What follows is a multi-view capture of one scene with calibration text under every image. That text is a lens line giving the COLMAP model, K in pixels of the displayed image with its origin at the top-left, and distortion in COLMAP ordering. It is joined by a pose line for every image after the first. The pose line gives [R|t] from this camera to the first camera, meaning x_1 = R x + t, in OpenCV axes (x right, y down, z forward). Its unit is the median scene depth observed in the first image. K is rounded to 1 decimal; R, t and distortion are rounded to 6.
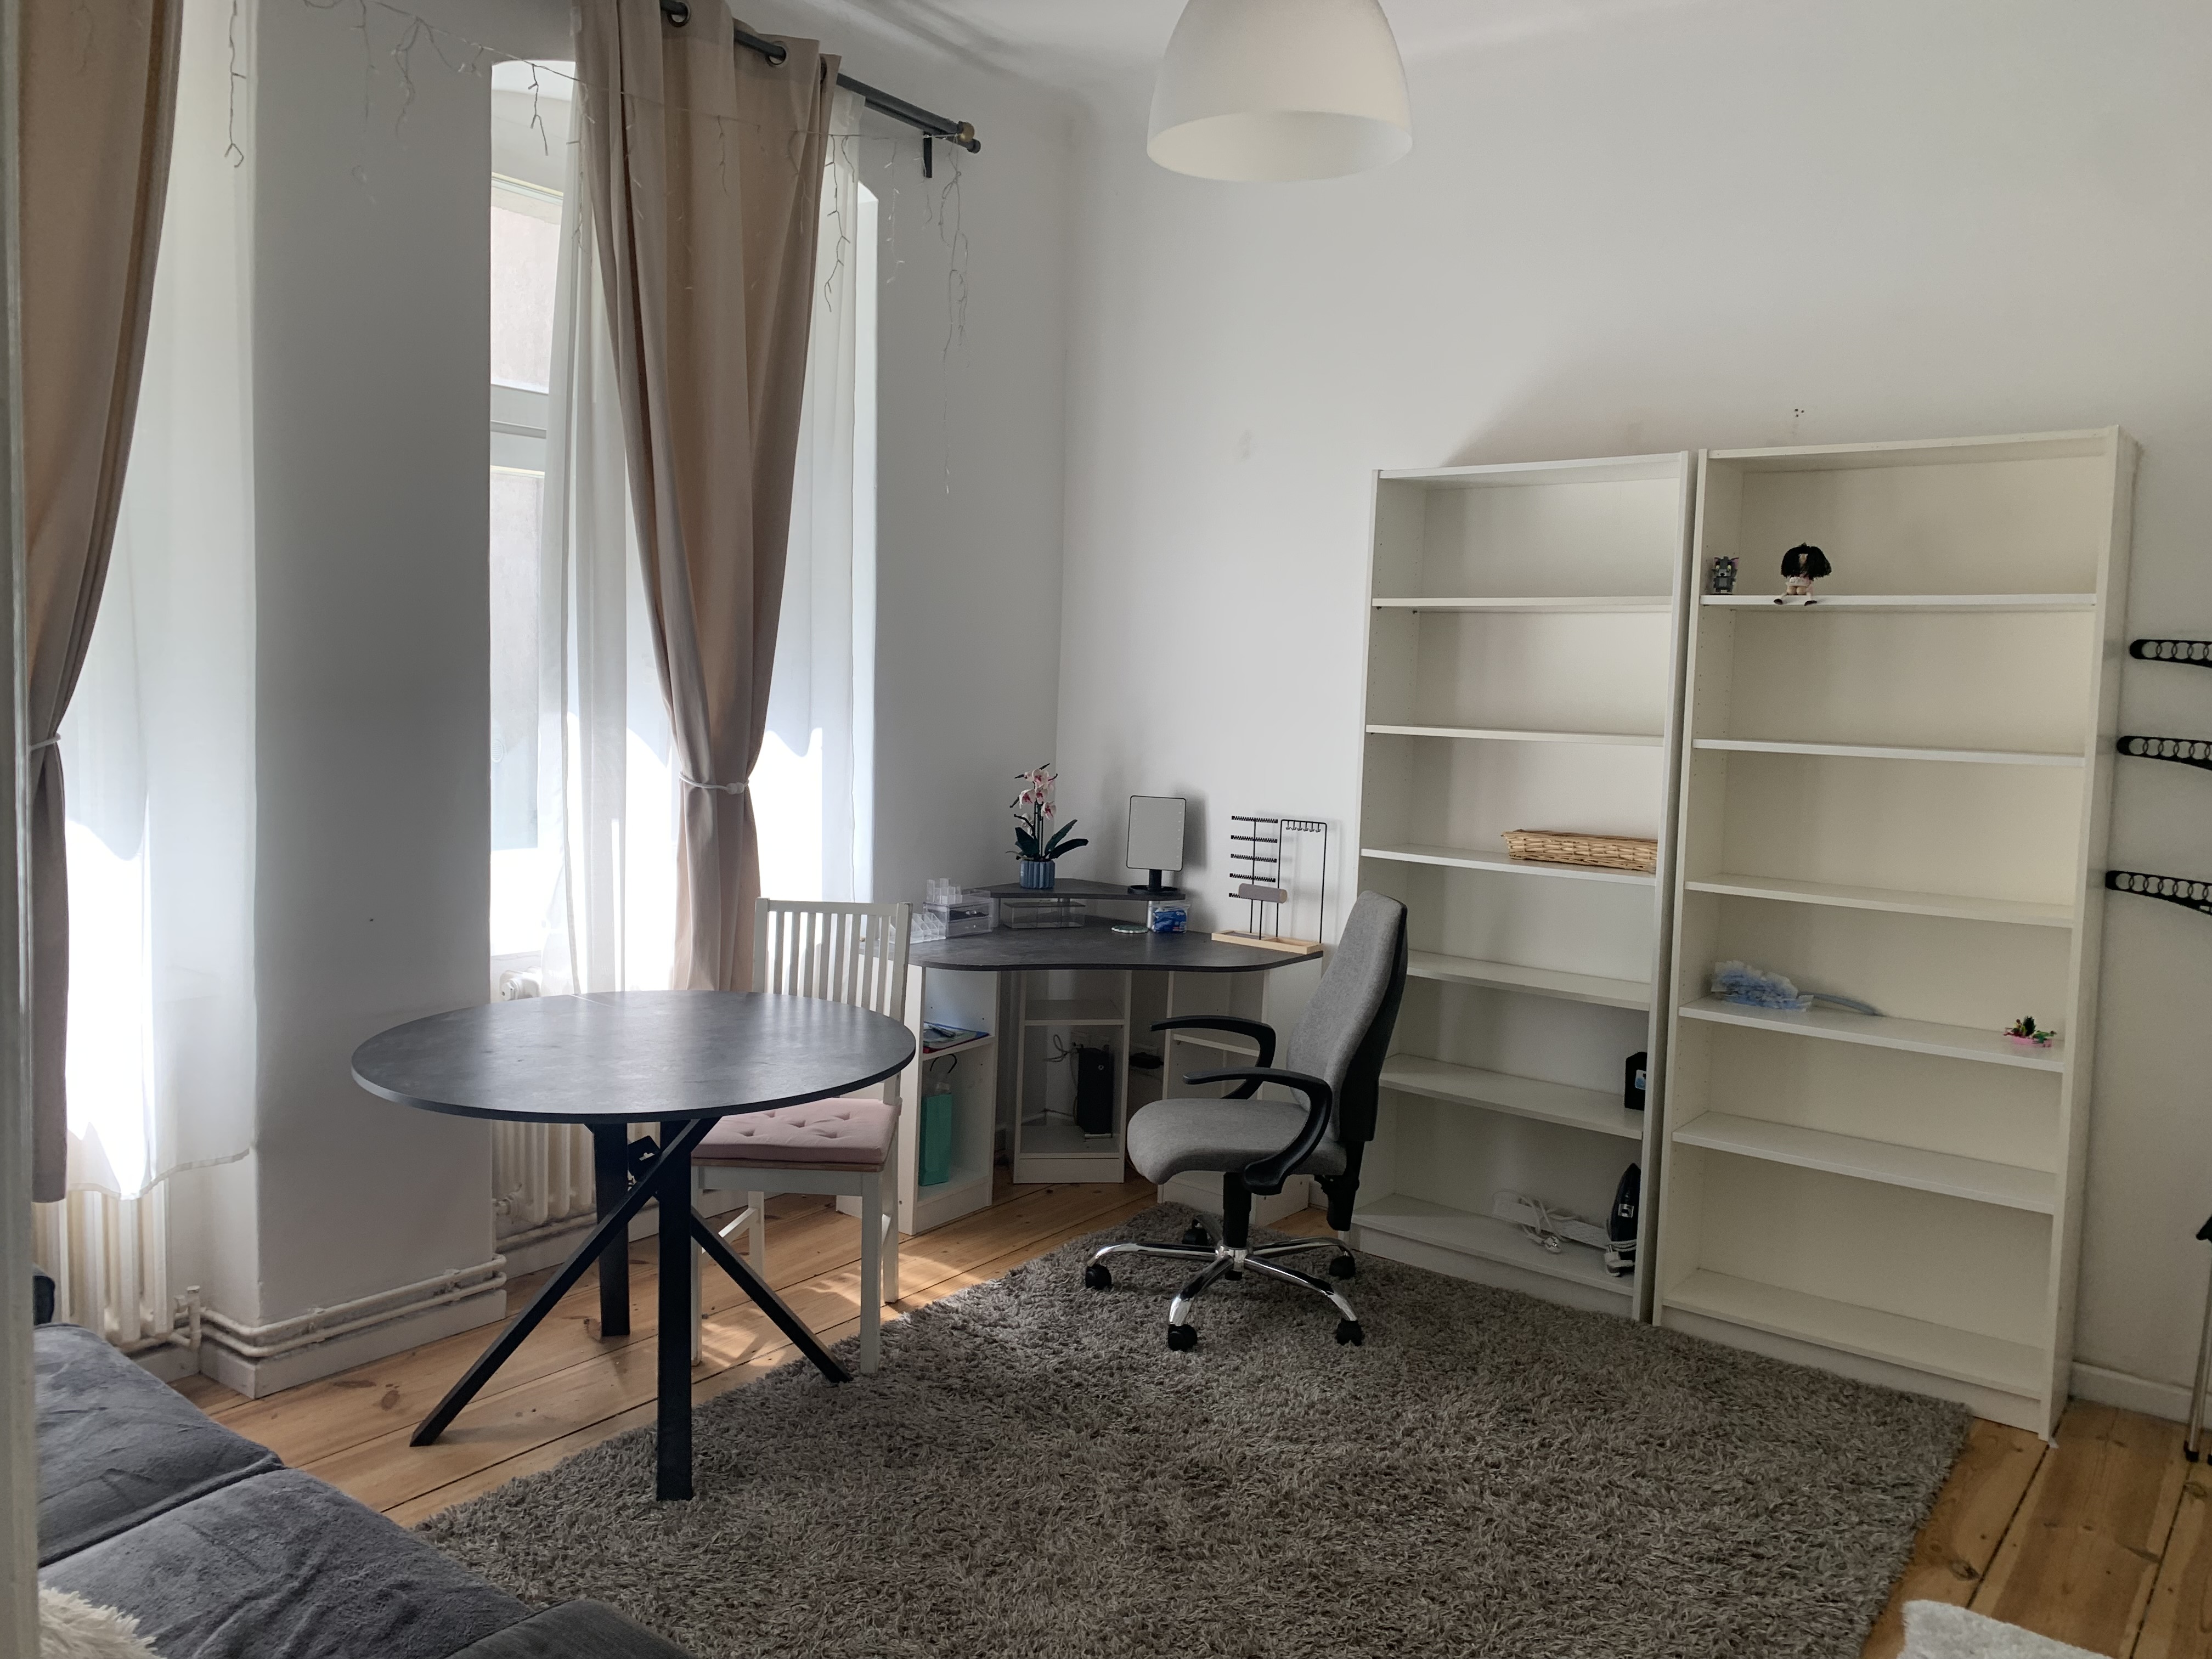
lens RADIAL K [[1657.6, 0, 1081.2], [0, 1657.6, 825.4], [0, 0, 1]] dist [0.035908, -0.039335]
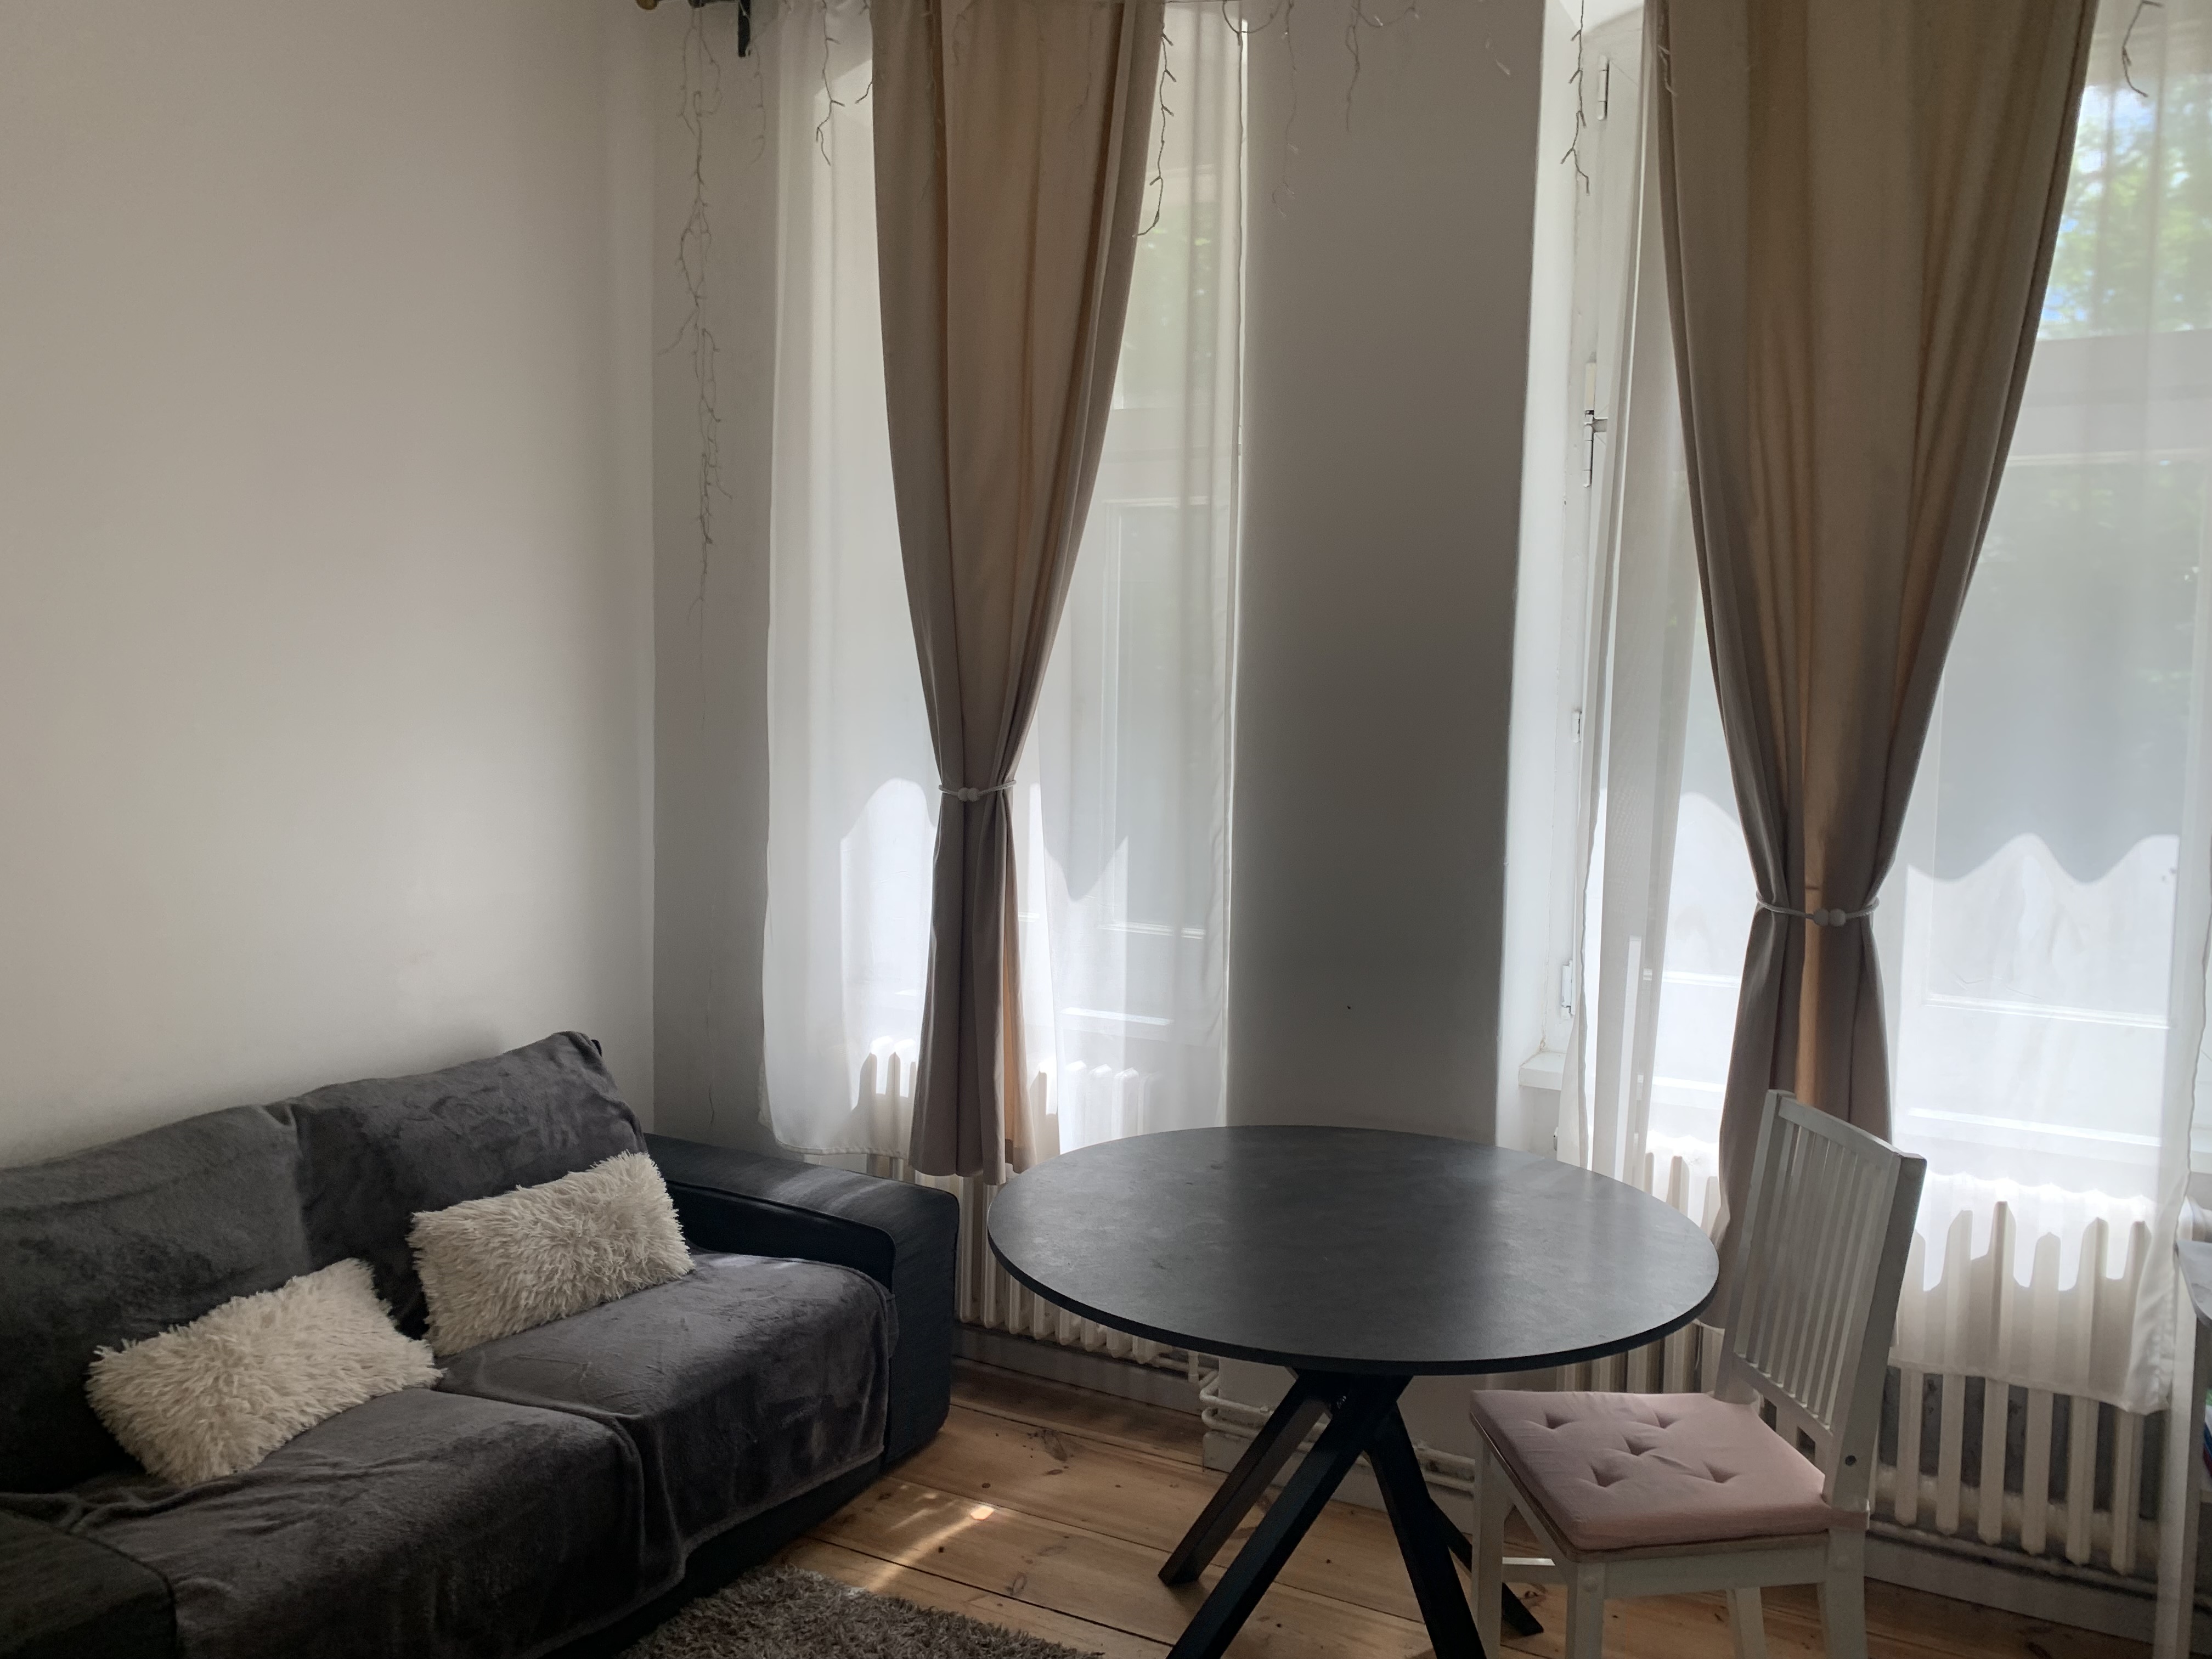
lens RADIAL K [[1657.6, 0, 1067.9], [0, 1657.6, 826.4], [0, 0, 1]] dist [0.035908, -0.039335]
pose [[0.161934, 0.054299, -0.985307, 0.382990], [-0.098345, 0.994402, 0.038637, -0.053915], [0.981889, 0.090643, 0.166368, 0.628820]]
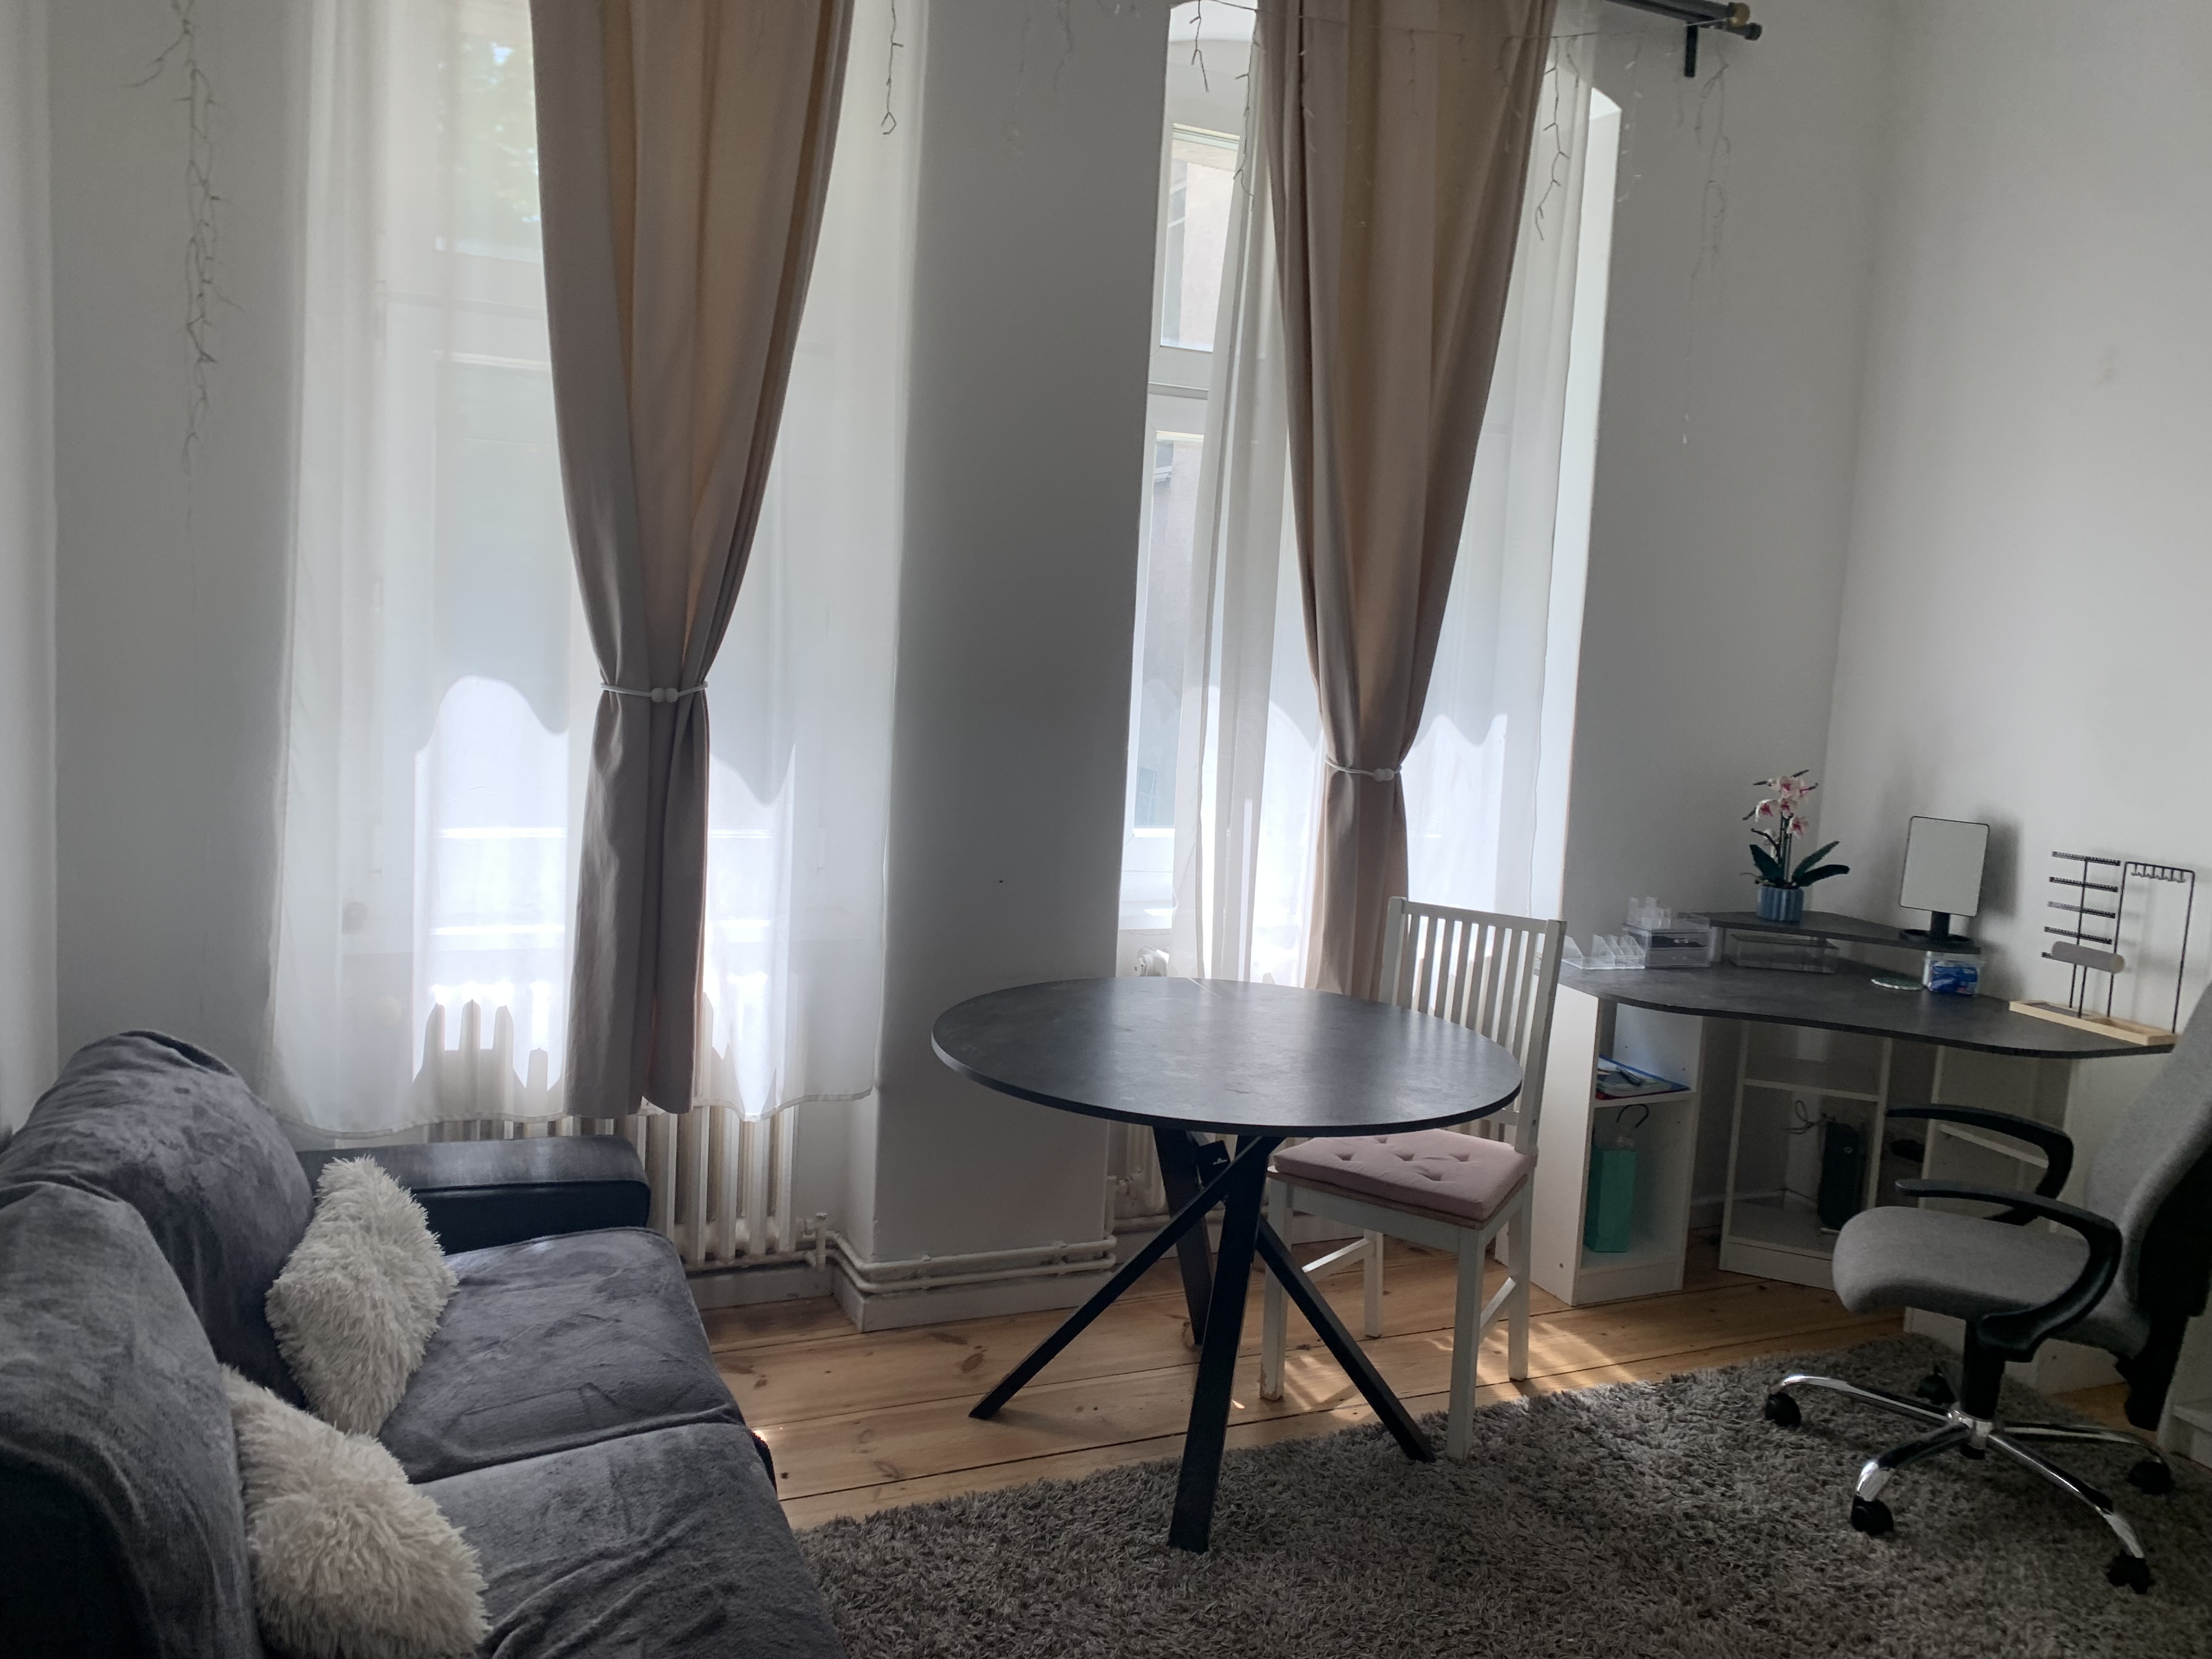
lens RADIAL K [[1657.6, 0, 1095.6], [0, 1657.6, 810.2], [0, 0, 1]] dist [0.035908, -0.039335]
pose [[0.872473, 0.067923, -0.483919, 0.096648], [-0.071765, 0.997365, 0.010603, -0.001656], [0.483364, 0.025477, 0.875049, 0.134635]]
